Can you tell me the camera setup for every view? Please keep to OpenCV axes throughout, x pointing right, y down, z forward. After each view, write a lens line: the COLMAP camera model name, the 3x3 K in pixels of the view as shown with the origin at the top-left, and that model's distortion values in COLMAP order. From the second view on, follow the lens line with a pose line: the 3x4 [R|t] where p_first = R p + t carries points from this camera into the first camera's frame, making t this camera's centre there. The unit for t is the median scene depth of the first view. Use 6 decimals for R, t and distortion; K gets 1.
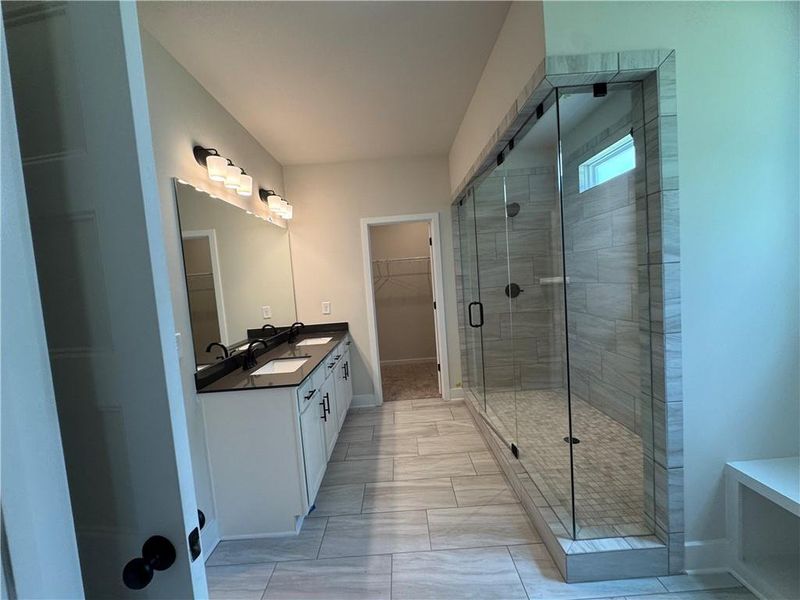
lens RADIAL K [[321.7, 0, 398.9], [0, 321.7, 302.6], [0, 0, 1]] dist [-0.002251, 0.000281]
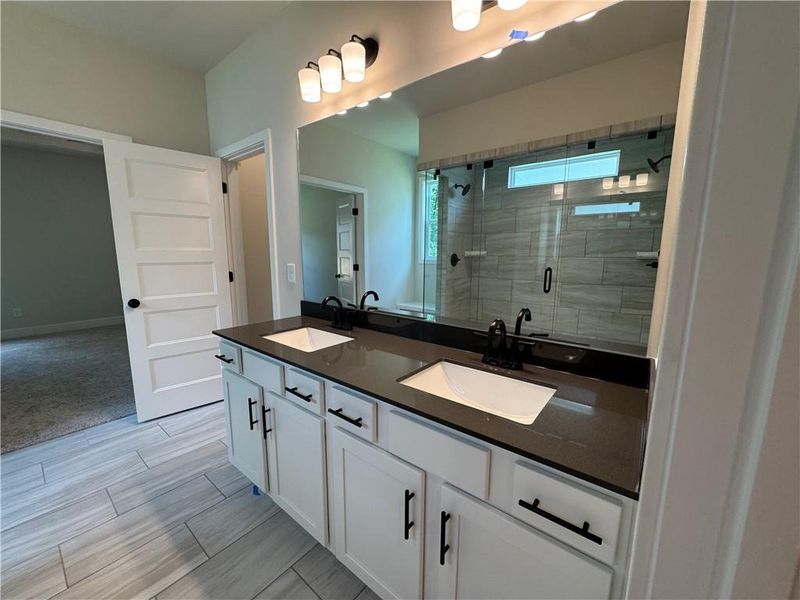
lens RADIAL K [[321.7, 0, 400.4], [0, 321.7, 301.5], [0, 0, 1]] dist [-0.002251, 0.000281]
pose [[-0.635497, 0.192662, -0.747680, 0.029708], [-0.002485, 0.967852, 0.251508, -0.064373], [0.772099, 0.161690, -0.614588, 1.689712]]
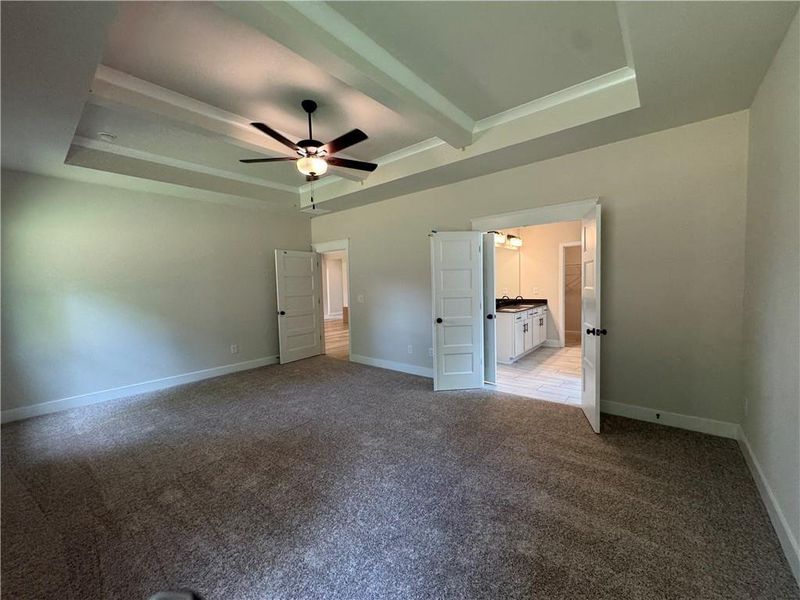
lens RADIAL K [[321.7, 0, 401.3], [0, 321.7, 302.5], [0, 0, 1]] dist [-0.002251, 0.000281]
pose [[0.770011, 0.091411, -0.631449, 0.645463], [-0.064143, 0.995760, 0.065932, 0.015796], [0.634798, -0.010265, 0.772610, -1.709834]]
